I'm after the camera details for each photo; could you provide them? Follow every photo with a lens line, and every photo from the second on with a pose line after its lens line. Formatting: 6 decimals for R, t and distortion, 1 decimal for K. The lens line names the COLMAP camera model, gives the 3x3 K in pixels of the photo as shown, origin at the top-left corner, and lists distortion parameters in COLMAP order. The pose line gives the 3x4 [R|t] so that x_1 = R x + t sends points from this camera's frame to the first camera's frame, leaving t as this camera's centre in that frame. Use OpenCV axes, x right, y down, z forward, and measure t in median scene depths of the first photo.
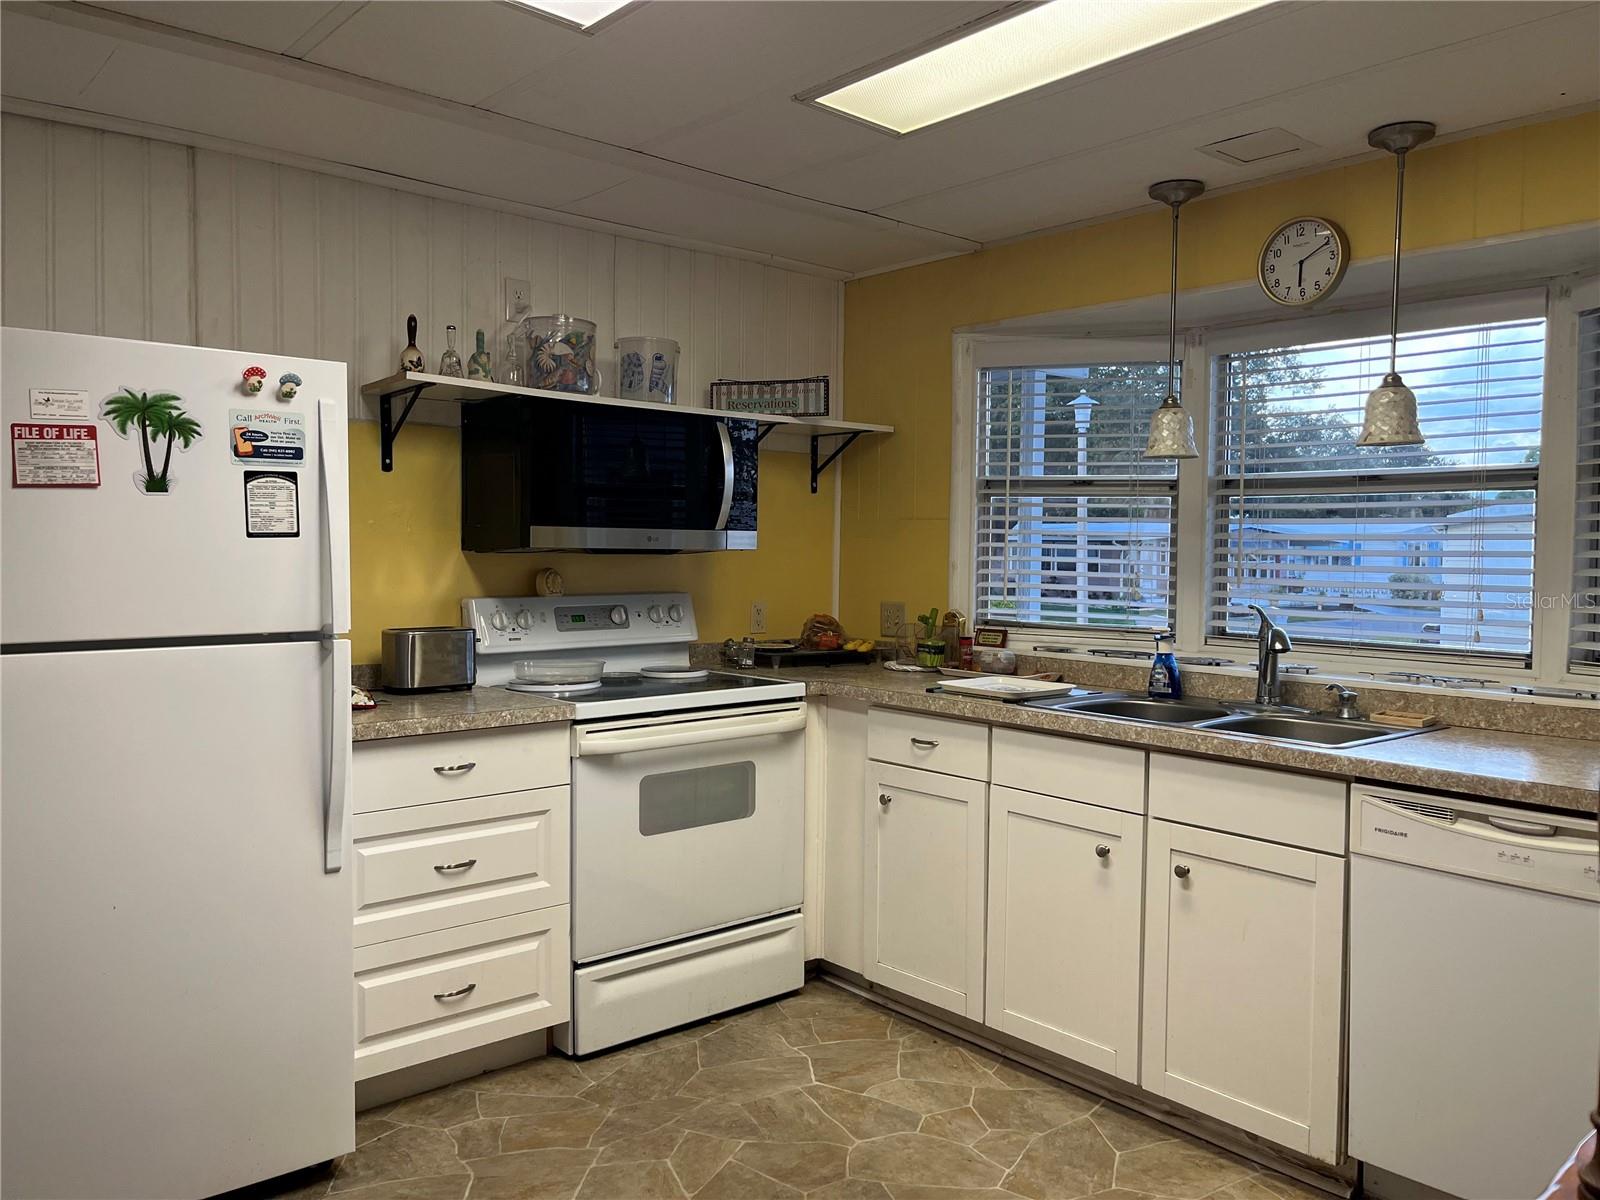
lens RADIAL K [[1208.1, 0, 804.7], [0, 1208.1, 593.6], [0, 0, 1]] dist [0.051968, -0.079132]
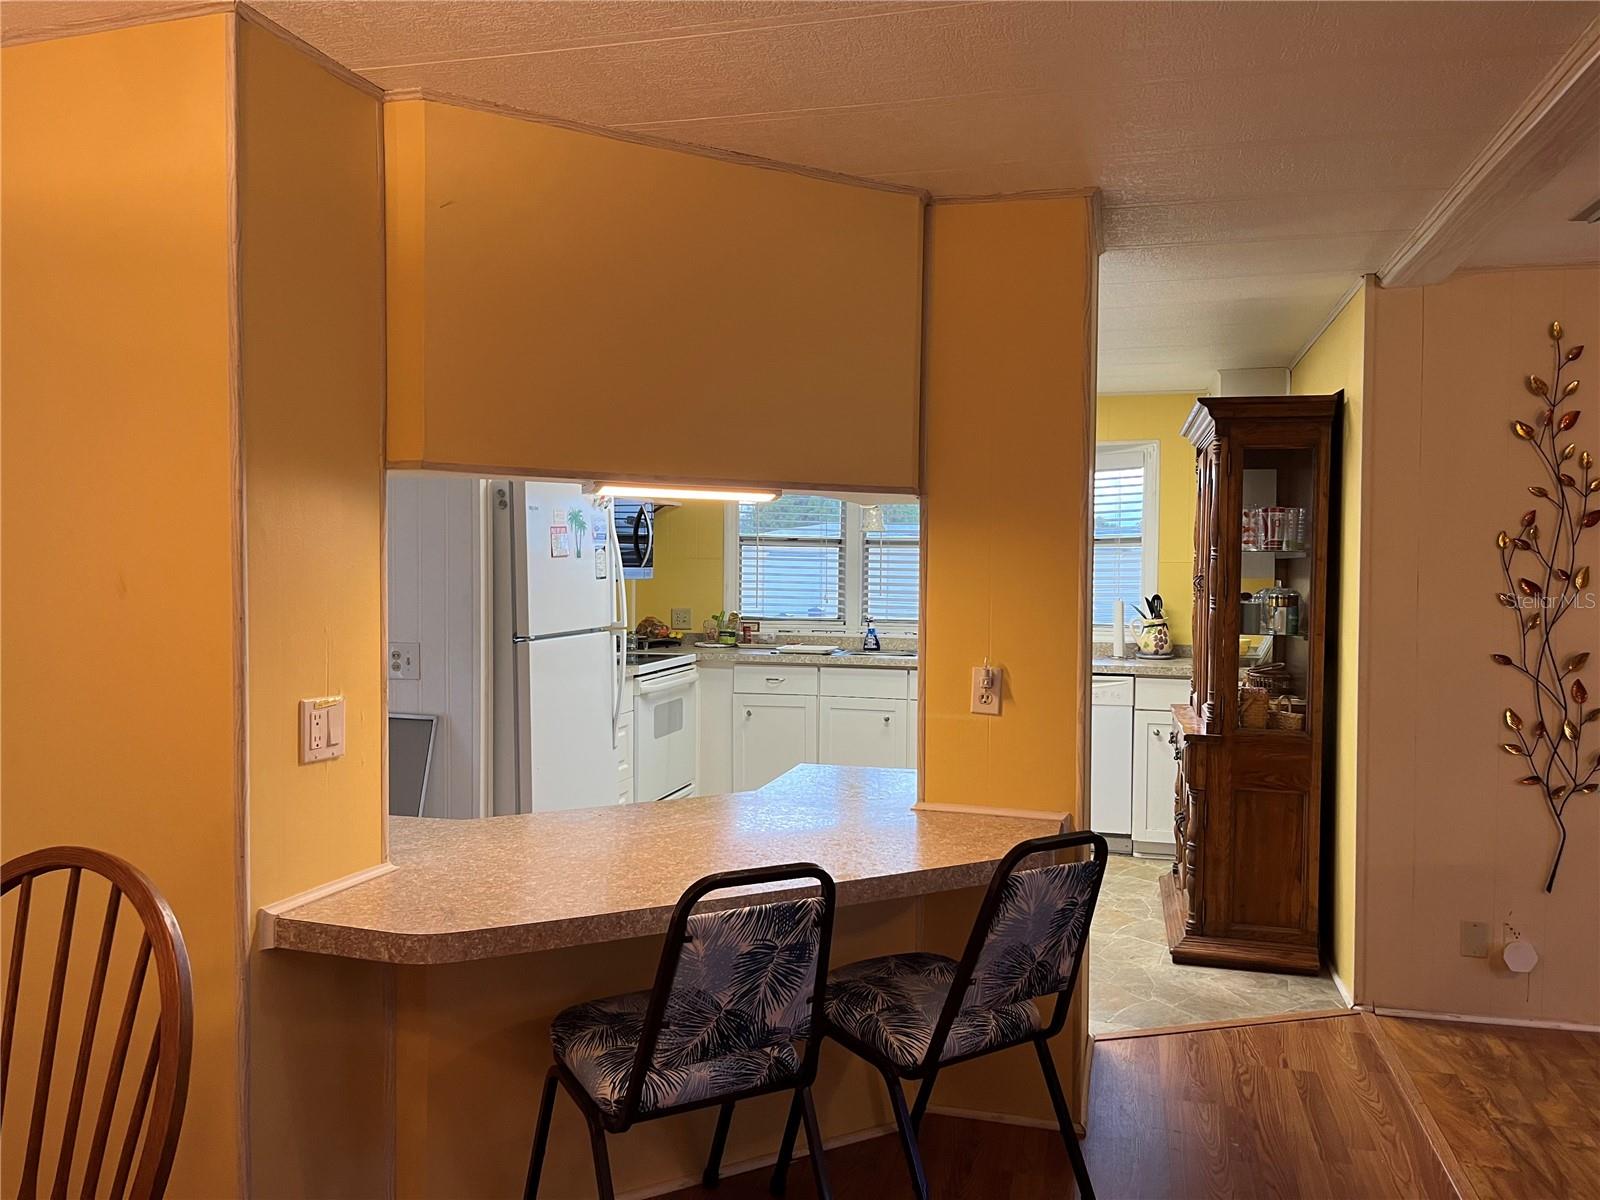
lens RADIAL K [[1208.1, 0, 800.9], [0, 1208.1, 611.6], [0, 0, 1]] dist [0.051968, -0.079132]
pose [[0.827206, -0.025262, 0.561331, -0.984772], [0.022073, 0.999679, 0.012462, -0.007369], [-0.561465, 0.002082, 0.827498, -0.630243]]
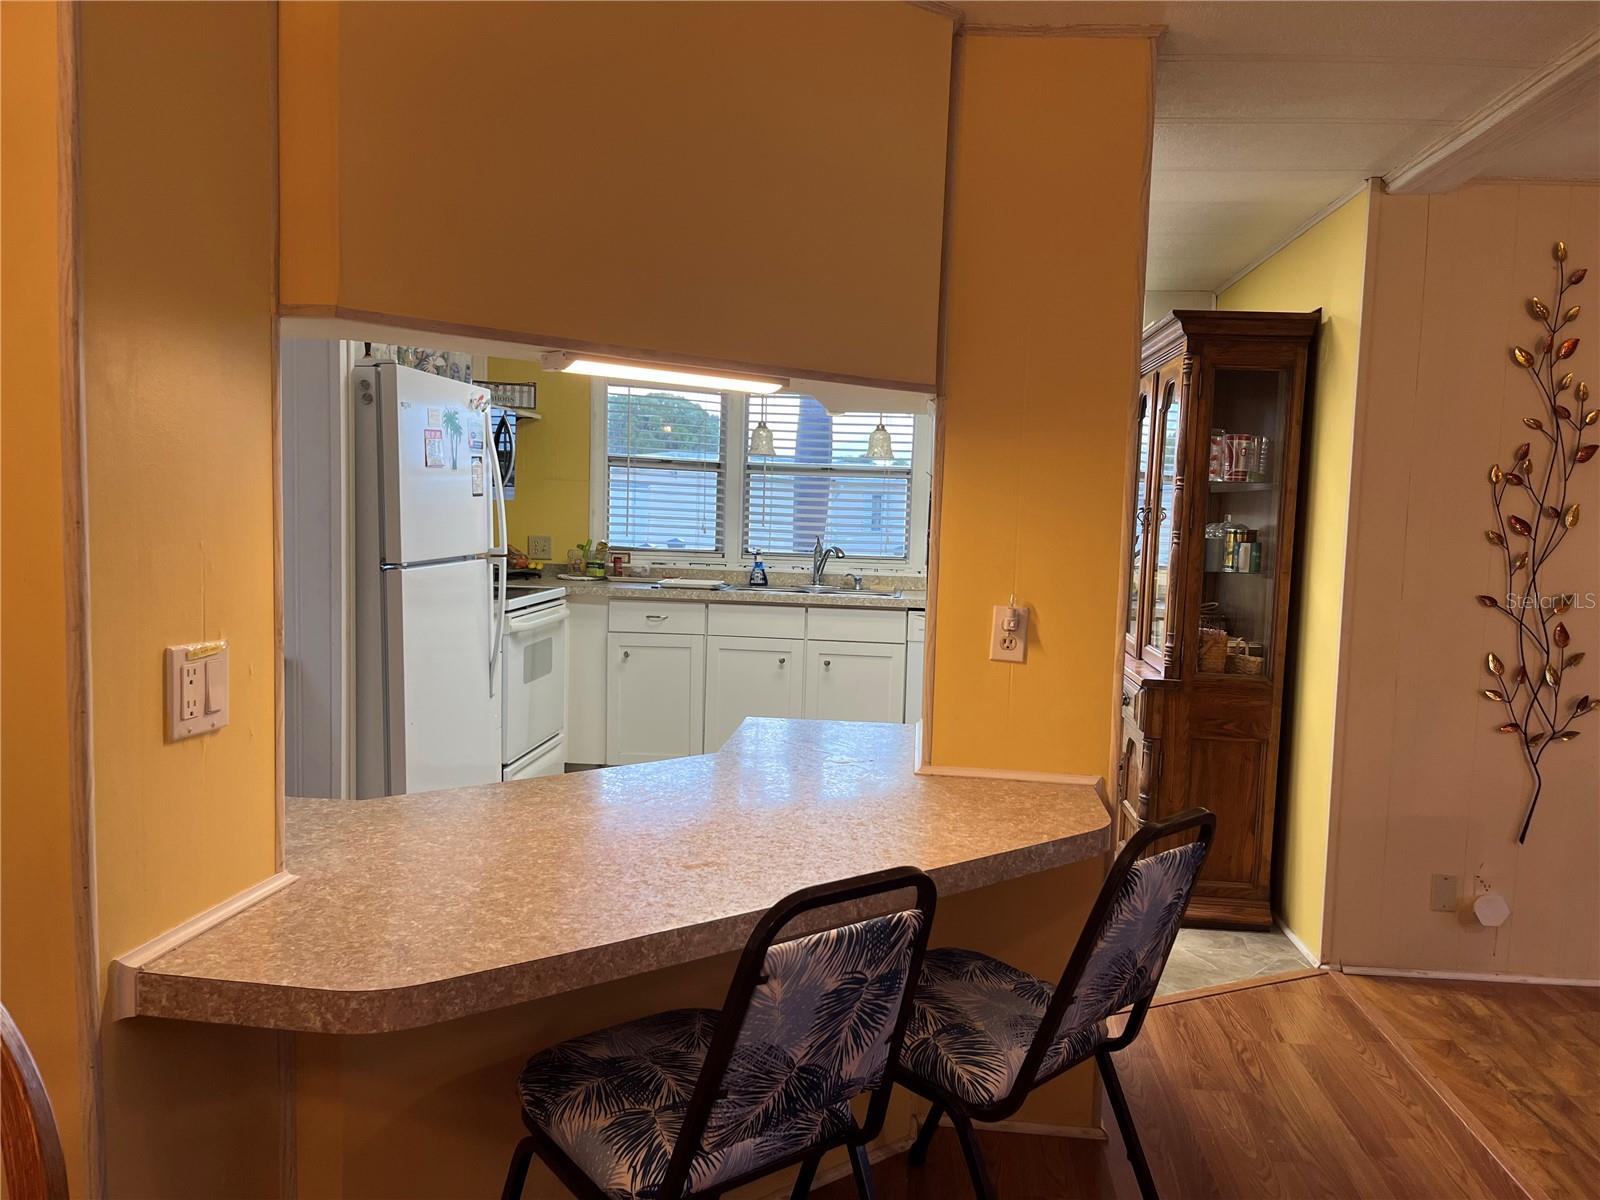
lens RADIAL K [[1208.1, 0, 821.9], [0, 1208.1, 613.6], [0, 0, 1]] dist [0.051968, -0.079132]
pose [[0.713428, -0.050685, 0.698893, -0.979071], [0.003297, 0.997612, 0.068984, 0.001274], [-0.700721, -0.046911, 0.711892, -0.399022]]
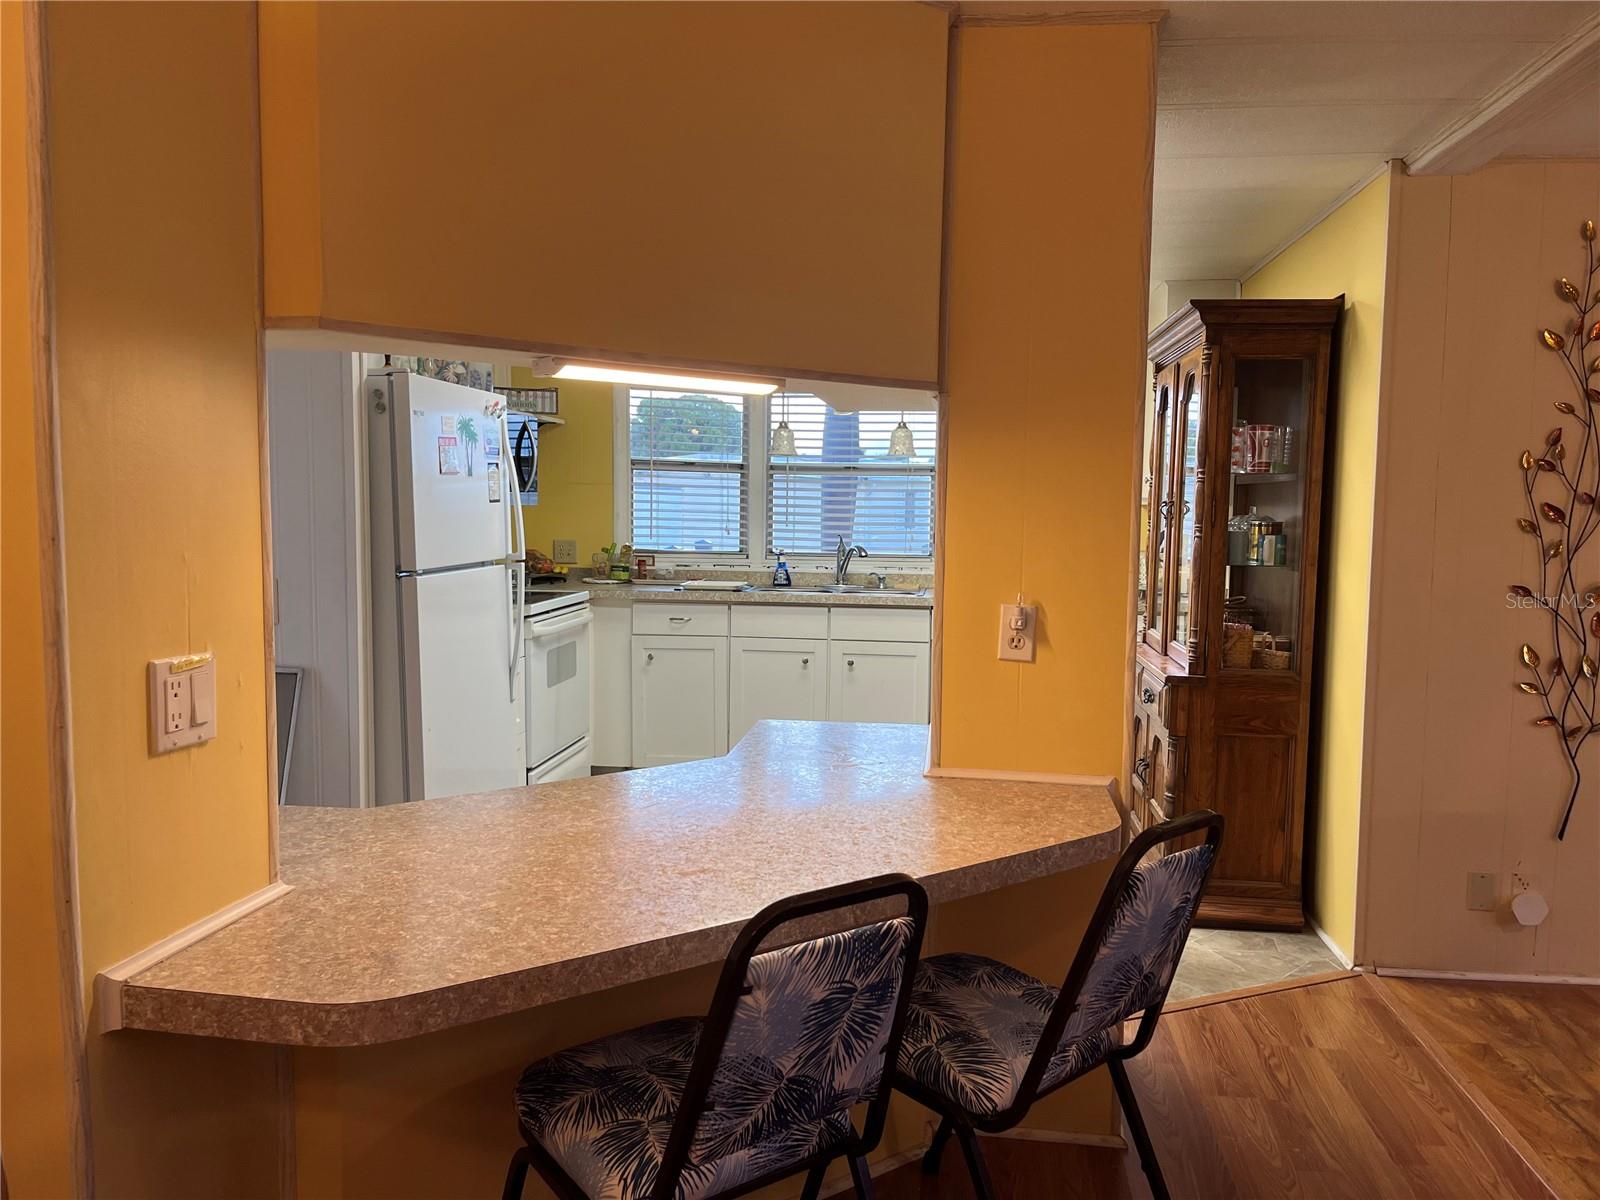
lens RADIAL K [[1208.1, 0, 814.0], [0, 1208.1, 608.1], [0, 0, 1]] dist [0.051968, -0.079132]
pose [[0.738943, -0.059315, 0.671152, -0.956693], [0.020913, 0.997657, 0.065146, 0.000109], [-0.673443, -0.034103, 0.738452, -0.409169]]
